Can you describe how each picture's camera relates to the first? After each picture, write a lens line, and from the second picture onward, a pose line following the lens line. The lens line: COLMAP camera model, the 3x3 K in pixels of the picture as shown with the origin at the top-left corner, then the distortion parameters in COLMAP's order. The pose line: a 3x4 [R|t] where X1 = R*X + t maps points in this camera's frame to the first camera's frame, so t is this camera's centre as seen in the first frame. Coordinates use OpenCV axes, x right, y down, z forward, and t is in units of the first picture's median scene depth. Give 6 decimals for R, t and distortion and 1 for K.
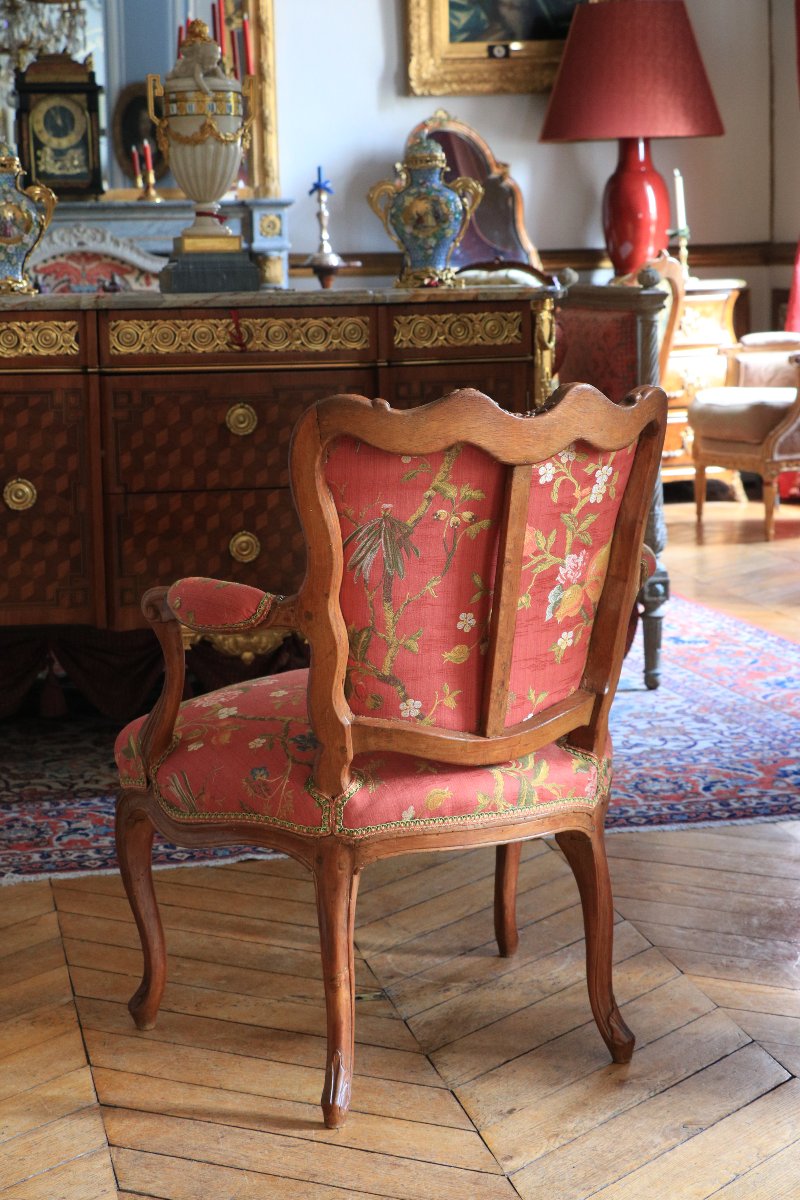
lens RADIAL K [[2051.9, 0, 400.0], [0, 2051.9, 600.0], [0, 0, 1]] dist [0.053197, -0.021278]
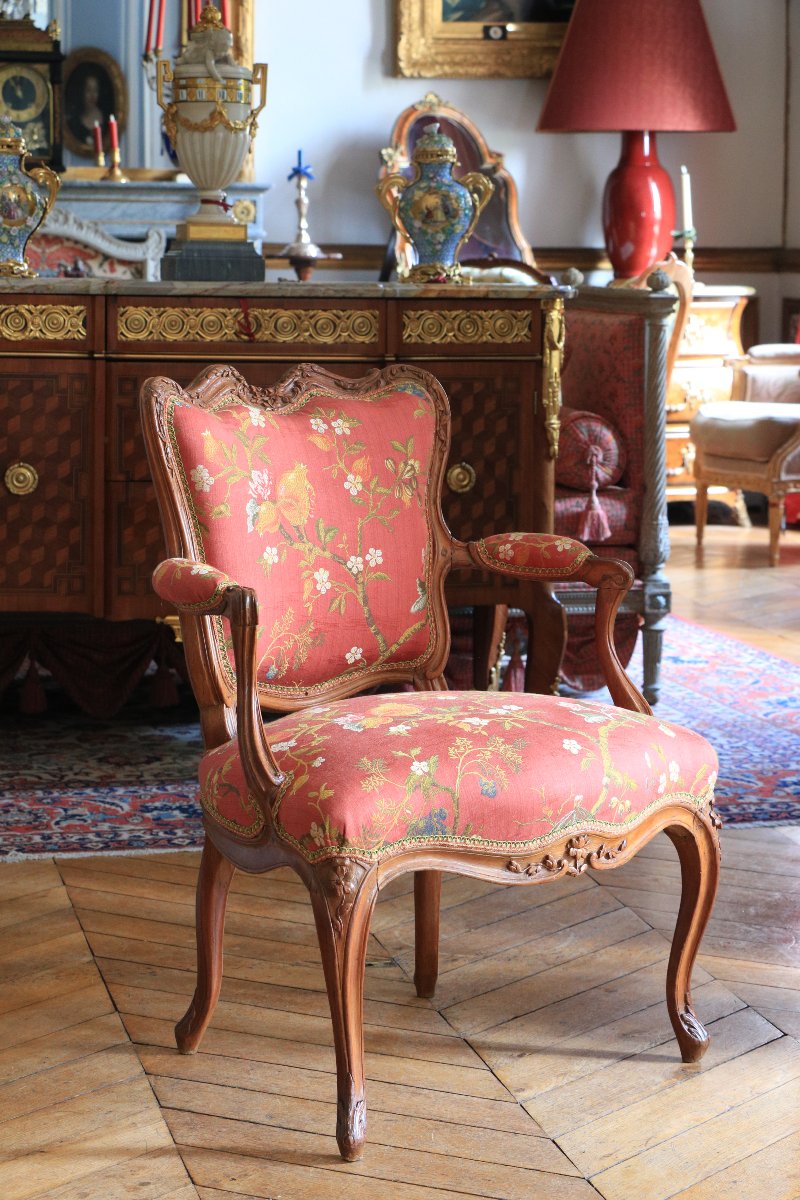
lens RADIAL K [[2411.5, 0, 400.0], [0, 2411.5, 600.0], [0, 0, 1]] dist [-0.012196, 0.331949]
pose [[0.999280, 0.028860, 0.024638, -0.027790], [-0.028341, 0.999374, -0.021156, 0.024444], [-0.025233, 0.020442, 0.999473, -0.150676]]
